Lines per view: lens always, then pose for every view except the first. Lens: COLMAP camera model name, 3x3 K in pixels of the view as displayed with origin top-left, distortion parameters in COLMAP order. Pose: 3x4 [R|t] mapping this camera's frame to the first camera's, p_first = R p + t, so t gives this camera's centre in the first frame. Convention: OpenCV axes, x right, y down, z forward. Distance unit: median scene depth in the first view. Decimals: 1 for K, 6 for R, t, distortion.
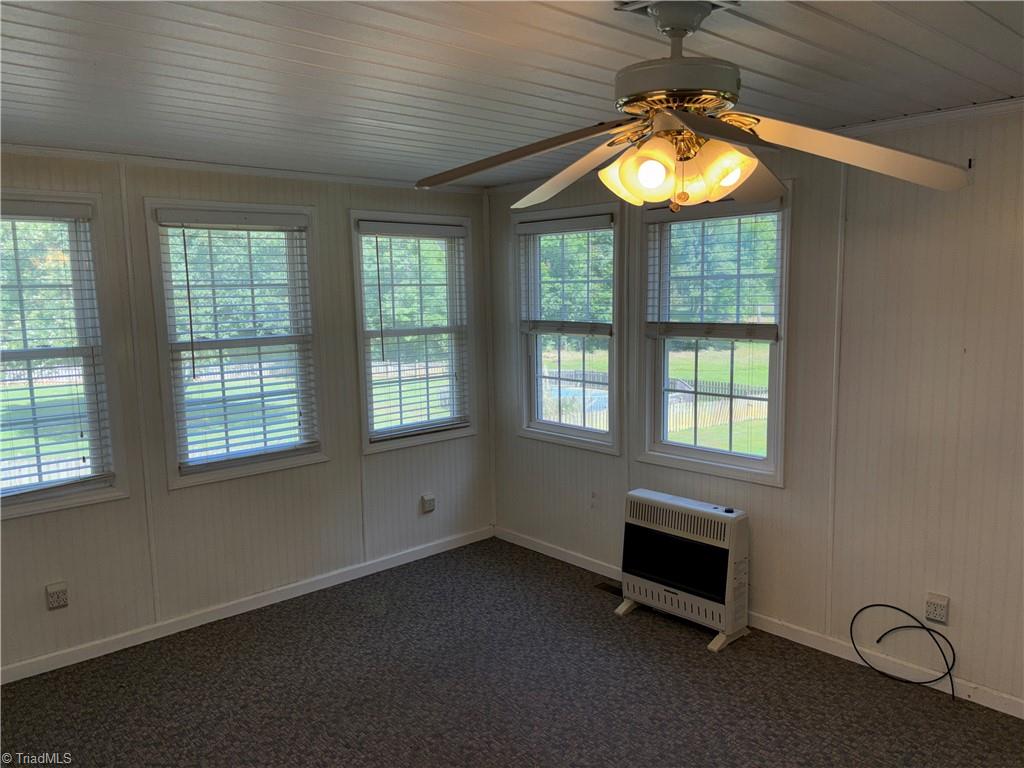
lens RADIAL K [[771.5, 0, 511.0], [0, 771.5, 388.4], [0, 0, 1]] dist [0.062117, -0.071762]
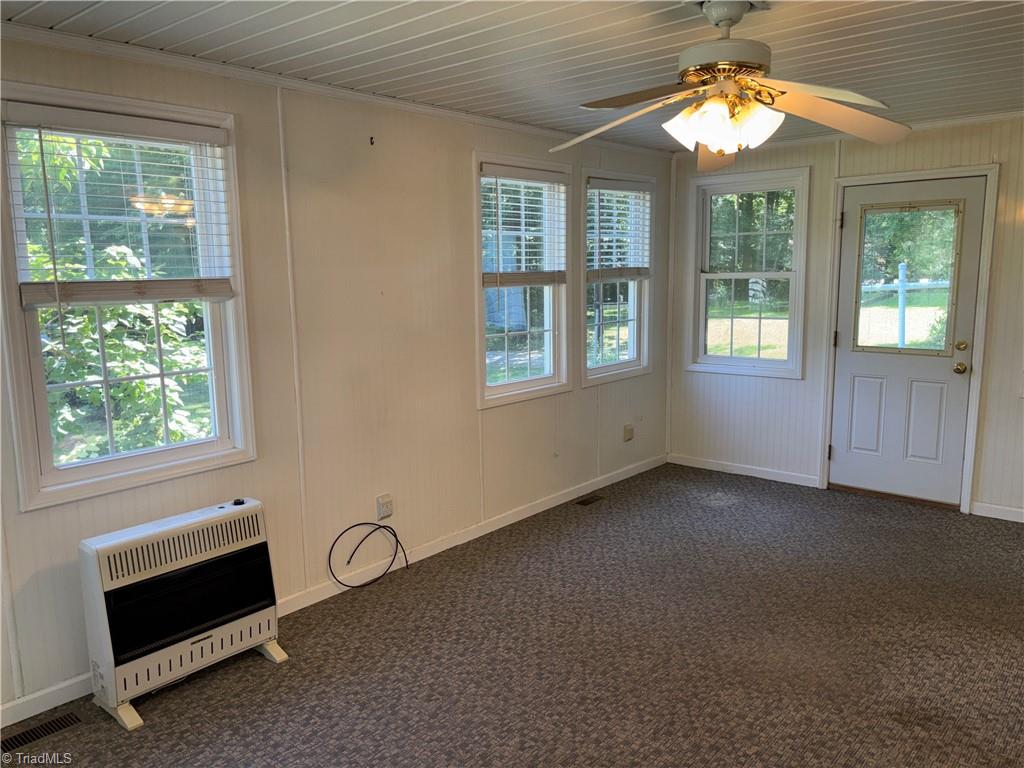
lens RADIAL K [[771.5, 0, 511.0], [0, 771.5, 388.4], [0, 0, 1]] dist [0.062117, -0.071762]
pose [[-0.124019, -0.127745, 0.984023, -0.579313], [0.147752, 0.978246, 0.145617, -0.042451], [-0.981218, 0.163451, -0.102446, 0.802642]]
